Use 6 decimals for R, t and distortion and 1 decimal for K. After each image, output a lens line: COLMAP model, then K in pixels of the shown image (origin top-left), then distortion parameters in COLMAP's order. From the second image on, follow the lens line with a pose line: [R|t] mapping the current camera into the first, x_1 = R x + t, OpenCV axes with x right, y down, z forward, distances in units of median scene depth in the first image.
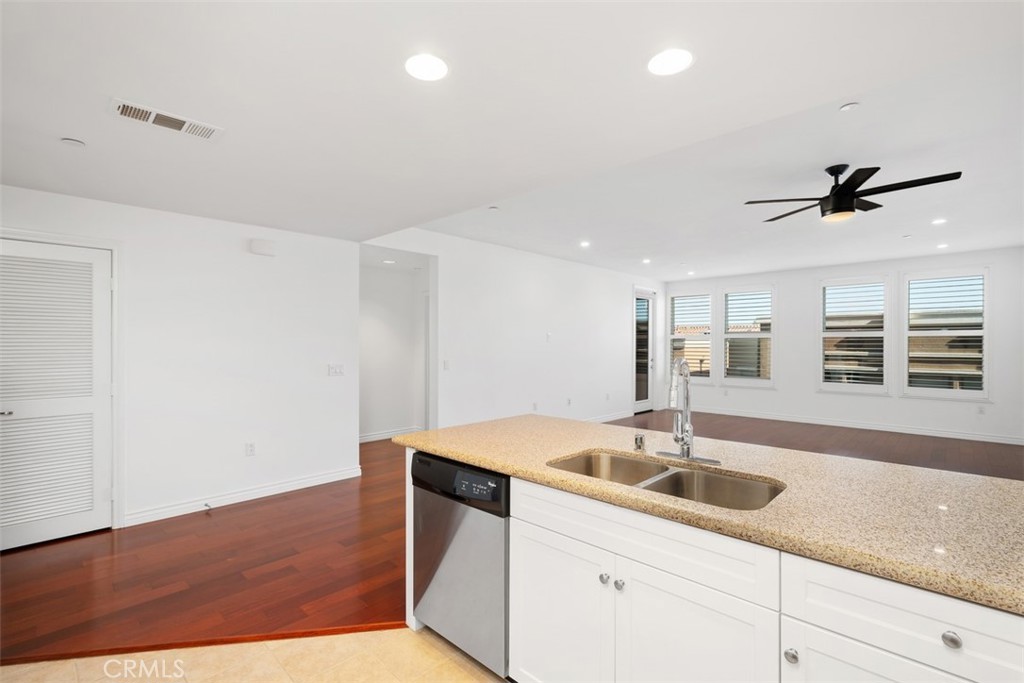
lens RADIAL K [[465.2, 0, 505.6], [0, 465.2, 340.3], [0, 0, 1]] dist [-0.000387, 0.000434]
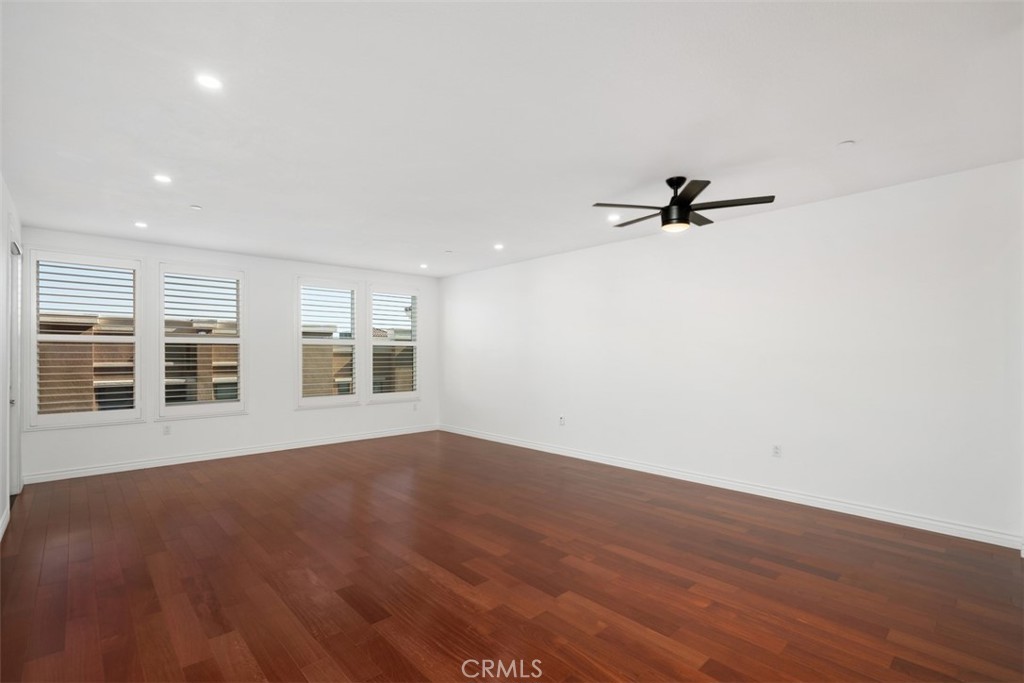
lens RADIAL K [[467.4, 0, 509.4], [0, 467.4, 357.7], [0, 0, 1]] dist [-0.020435, 0.000091]
pose [[0.040652, -0.008638, 0.999136, -0.151482], [-0.006290, 0.999941, 0.008900, 0.007242], [-0.999154, -0.006646, 0.040595, 0.581679]]
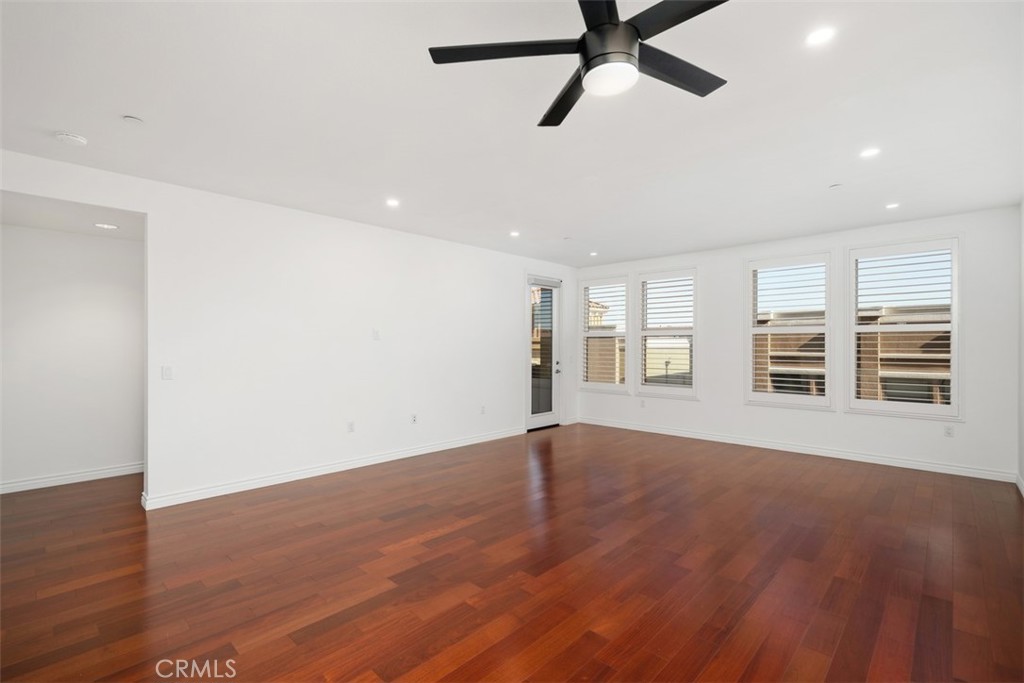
lens RADIAL K [[479.2, 0, 512.0], [0, 479.2, 341.5], [0, 0, 1]] dist [0.022108, 0.000085]
pose [[0.999813, -0.000721, 0.019321, 0.264500], [0.000701, 0.999999, 0.001085, 0.004903], [-0.019322, -0.001071, 0.999813, 0.200932]]
